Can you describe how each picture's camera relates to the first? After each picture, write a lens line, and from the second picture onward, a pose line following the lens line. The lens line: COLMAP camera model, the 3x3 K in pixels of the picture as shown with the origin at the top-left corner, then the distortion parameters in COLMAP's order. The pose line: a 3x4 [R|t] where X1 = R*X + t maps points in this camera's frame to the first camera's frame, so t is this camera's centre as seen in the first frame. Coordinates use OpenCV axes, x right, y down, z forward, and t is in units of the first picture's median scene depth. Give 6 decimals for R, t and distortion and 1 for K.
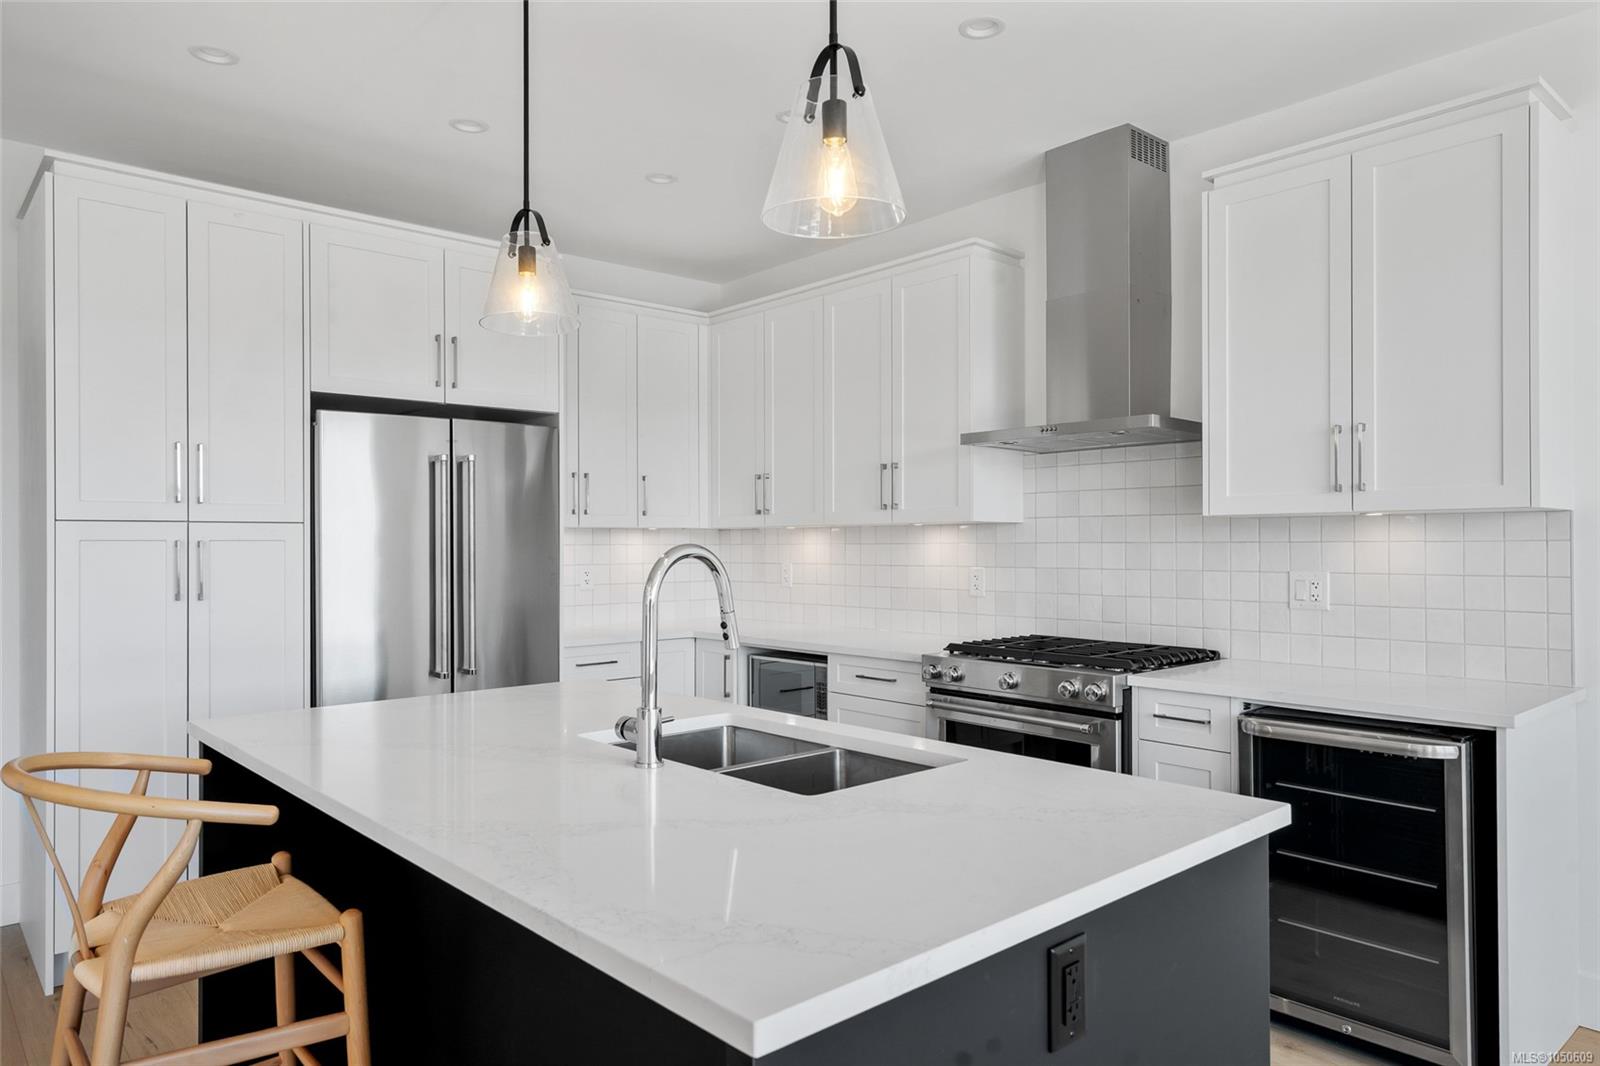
lens RADIAL K [[1039.5, 0, 793.8], [0, 1039.5, 534.6], [0, 0, 1]] dist [0.002382, 0.000486]
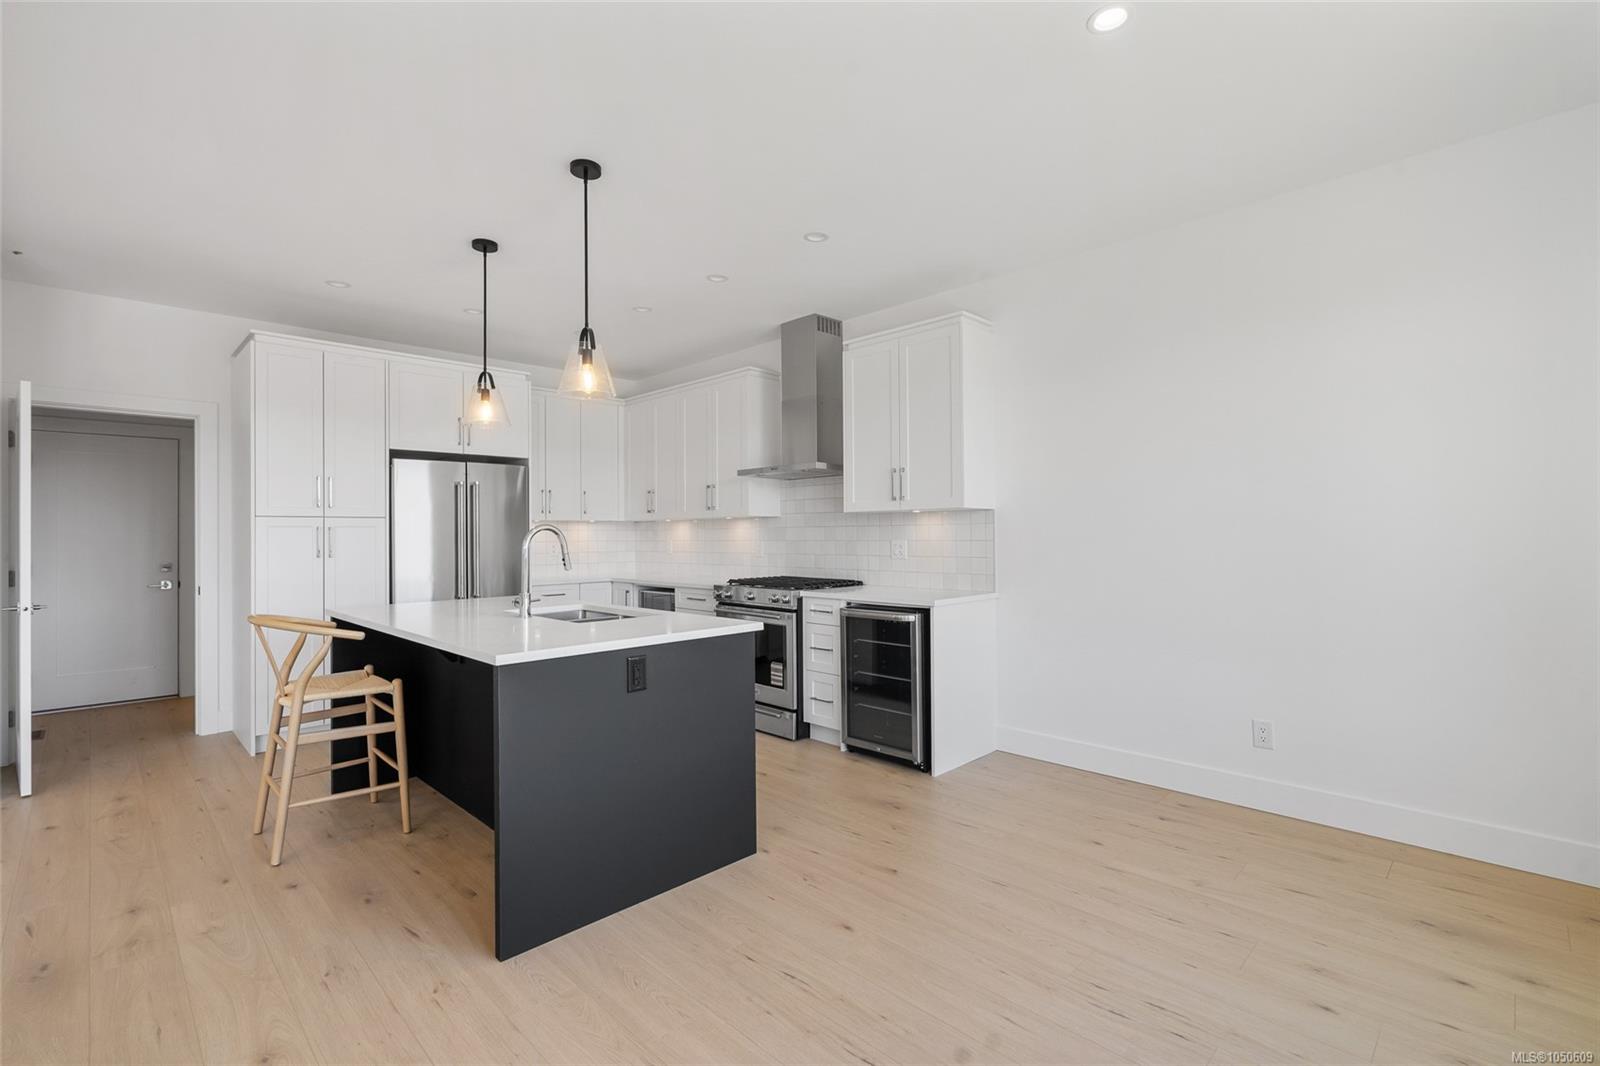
lens RADIAL K [[723.8, 0, 794.8], [0, 723.8, 525.3], [0, 0, 1]] dist [-0.018624, 0.006341]
pose [[0.998341, -0.003517, 0.057470, 0.206513], [0.003758, 0.999985, -0.004087, 0.011213], [-0.057455, 0.004296, 0.998339, -0.368970]]
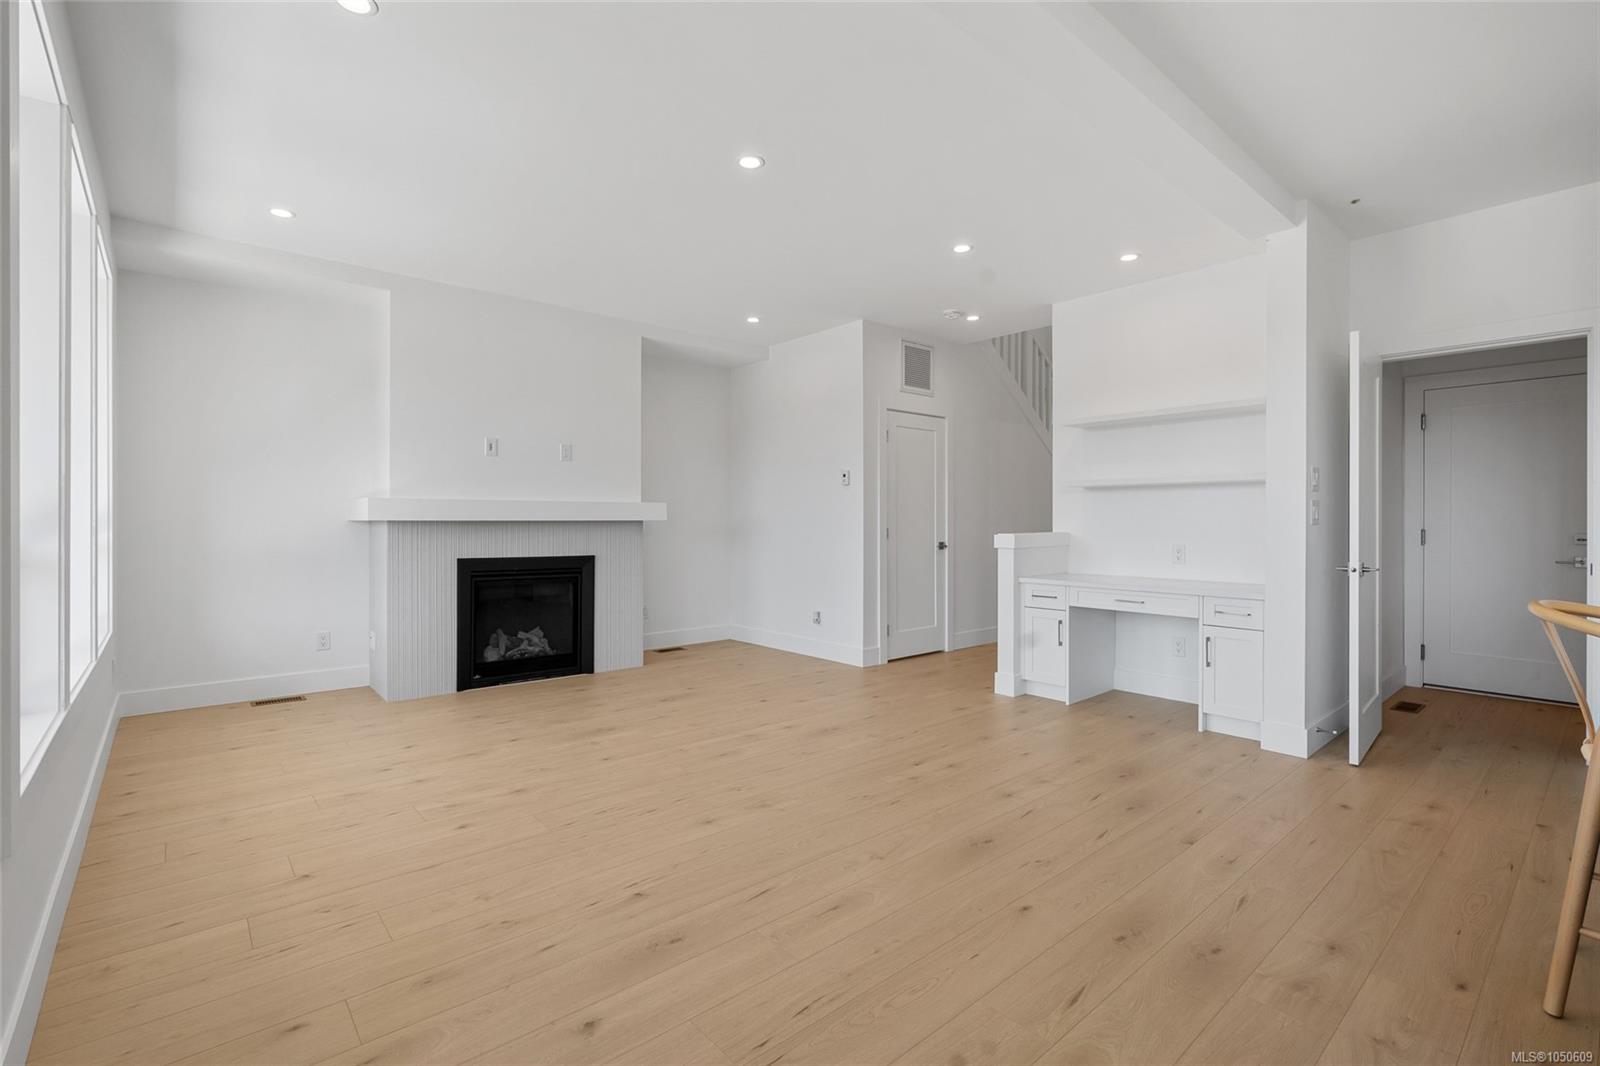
lens RADIAL K [[723.8, 0, 794.8], [0, 723.8, 525.3], [0, 0, 1]] dist [-0.018624, 0.006341]
pose [[-0.016776, 0.008333, -0.999825, 0.160247], [0.008785, 0.999928, 0.008187, 0.045780], [0.999821, -0.008646, -0.016848, -0.038752]]
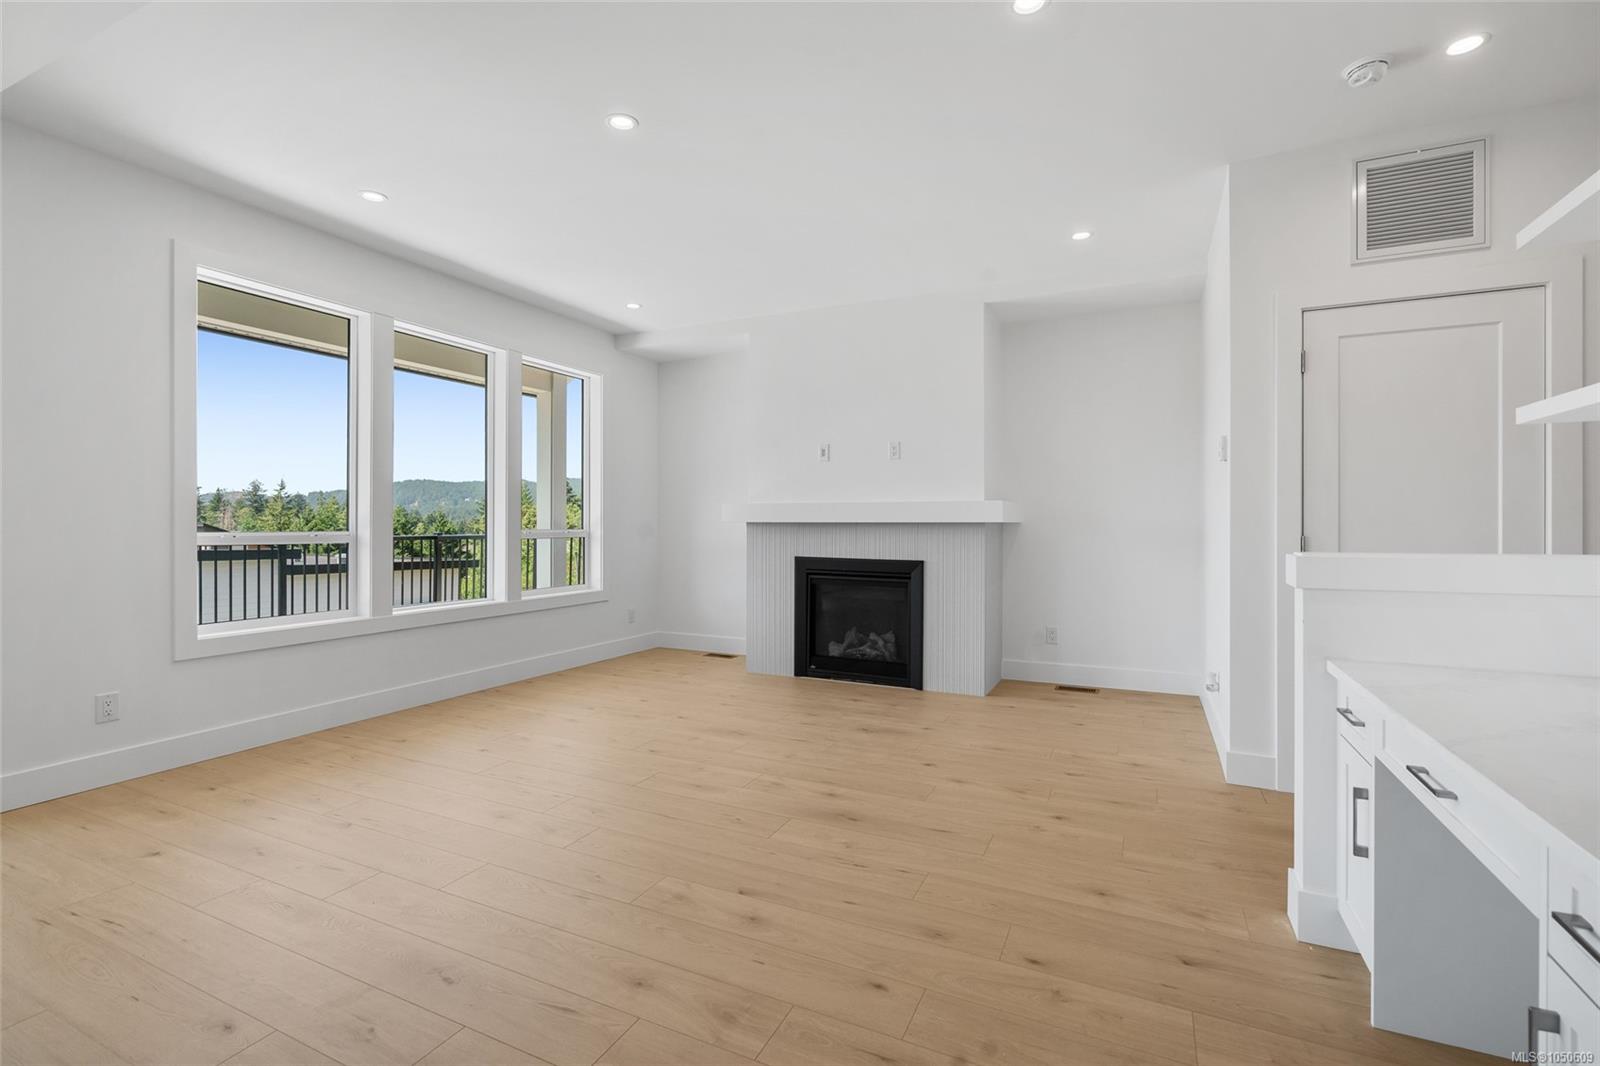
lens RADIAL K [[723.8, 0, 794.8], [0, 723.8, 525.3], [0, 0, 1]] dist [-0.018624, 0.006341]
pose [[-0.921971, 0.003969, -0.387239, -0.612417], [0.006478, 0.999966, -0.005173, 0.056467], [0.387205, -0.007278, -0.921965, 0.716502]]
